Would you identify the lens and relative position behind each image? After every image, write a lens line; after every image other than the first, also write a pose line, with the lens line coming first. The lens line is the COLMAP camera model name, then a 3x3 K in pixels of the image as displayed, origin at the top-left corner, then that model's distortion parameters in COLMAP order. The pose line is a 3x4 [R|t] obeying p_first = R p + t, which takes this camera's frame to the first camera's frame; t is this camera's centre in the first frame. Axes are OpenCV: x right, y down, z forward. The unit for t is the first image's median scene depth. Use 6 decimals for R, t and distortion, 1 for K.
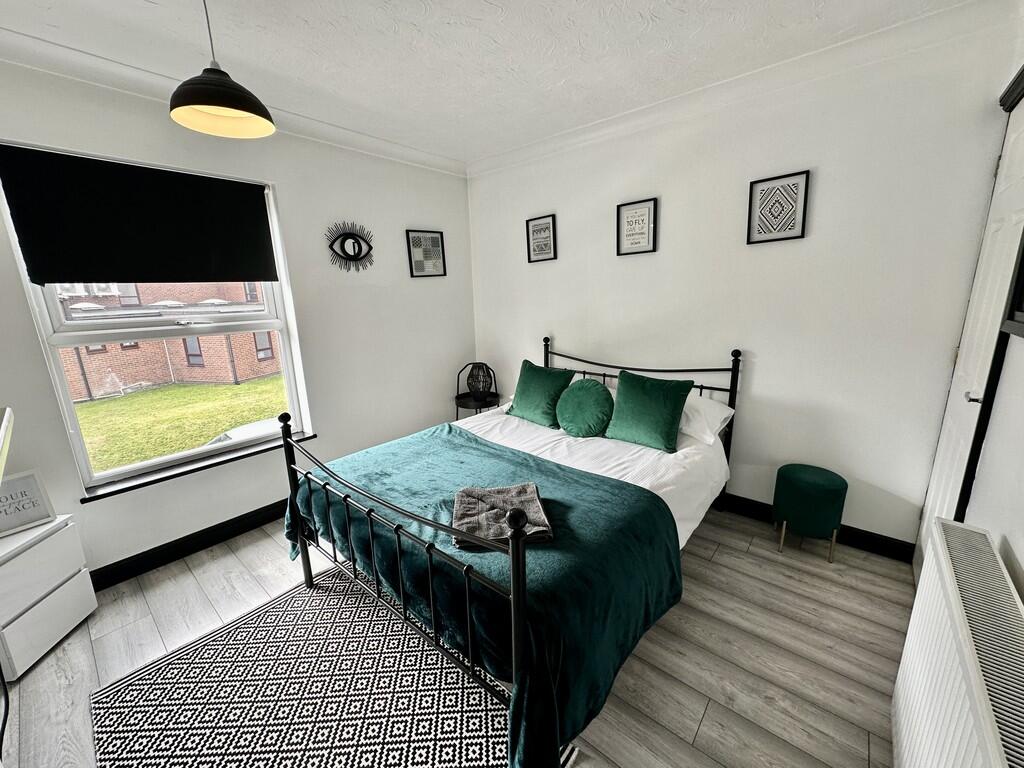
lens RADIAL K [[407.9, 0, 517.3], [0, 407.9, 385.5], [0, 0, 1]] dist [0.001256, 0.000337]
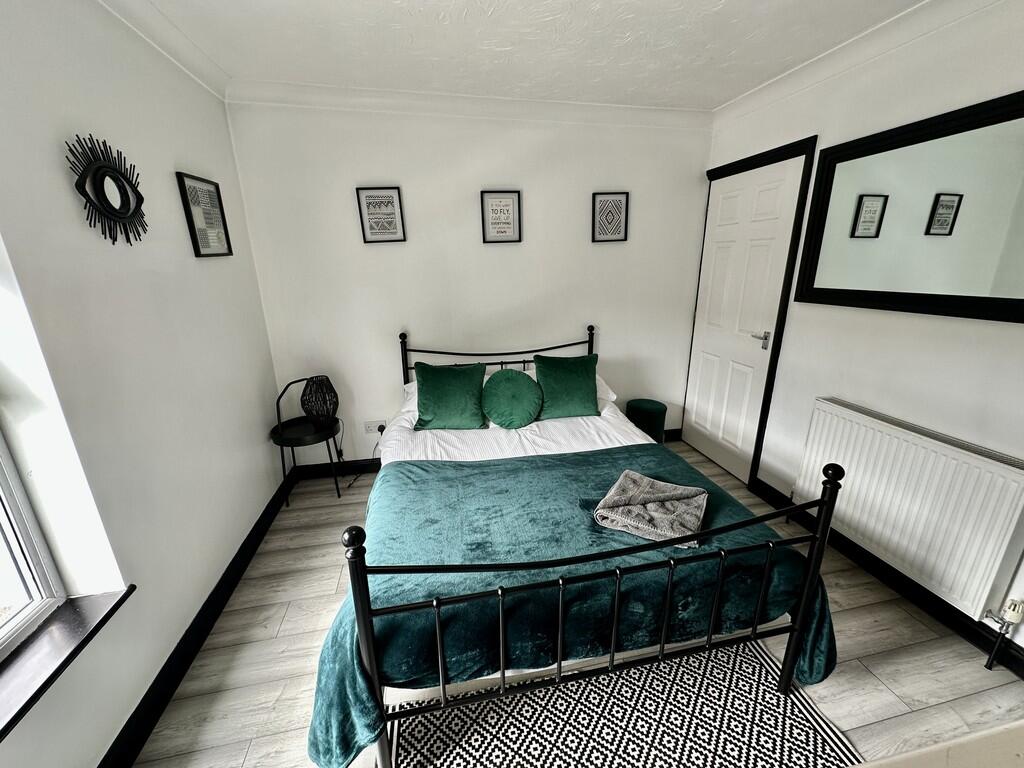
lens RADIAL K [[407.9, 0, 515.7], [0, 407.9, 381.5], [0, 0, 1]] dist [0.001256, 0.000337]
pose [[0.615725, -0.201021, 0.761888, -0.581962], [0.172794, 0.977822, 0.118350, -0.101533], [-0.768782, 0.058778, 0.636804, 0.361268]]
